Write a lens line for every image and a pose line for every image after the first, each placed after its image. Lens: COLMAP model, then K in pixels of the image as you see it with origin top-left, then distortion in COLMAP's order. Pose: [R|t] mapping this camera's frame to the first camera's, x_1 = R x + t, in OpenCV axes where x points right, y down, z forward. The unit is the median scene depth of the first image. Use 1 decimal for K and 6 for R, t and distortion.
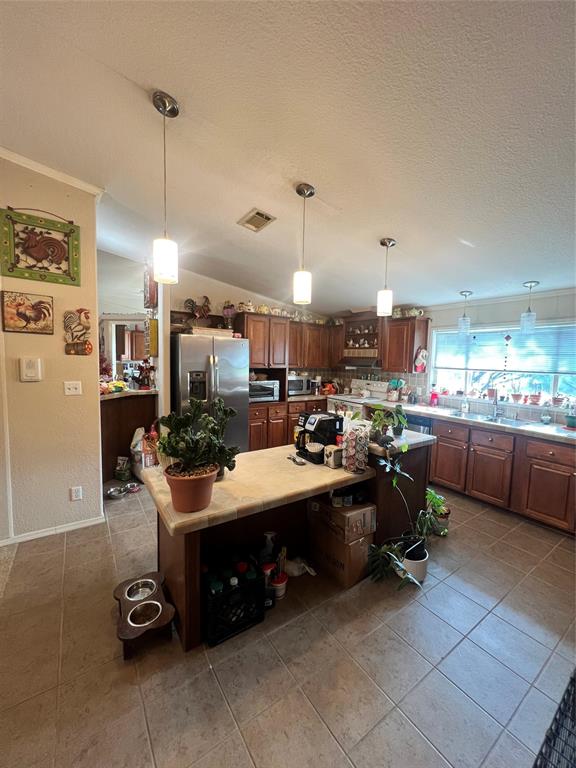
lens RADIAL K [[308.6, 0, 290.5], [0, 308.6, 383.8], [0, 0, 1]] dist [-0.000378, -0.000150]
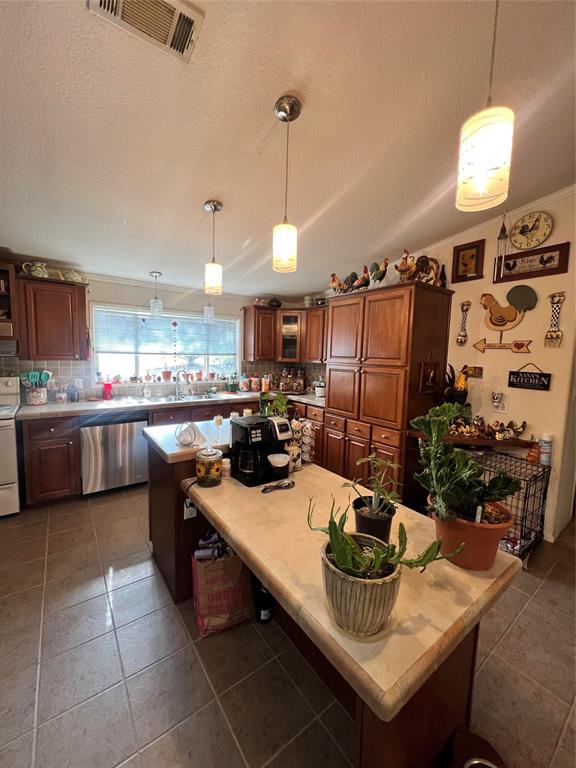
lens RADIAL K [[308.6, 0, 290.5], [0, 308.6, 383.8], [0, 0, 1]] dist [-0.000378, -0.000150]
pose [[-0.032126, -0.125915, 0.991521, -0.393326], [0.053289, 0.990406, 0.127500, -0.050285], [-0.998062, 0.056933, -0.025107, 0.564108]]
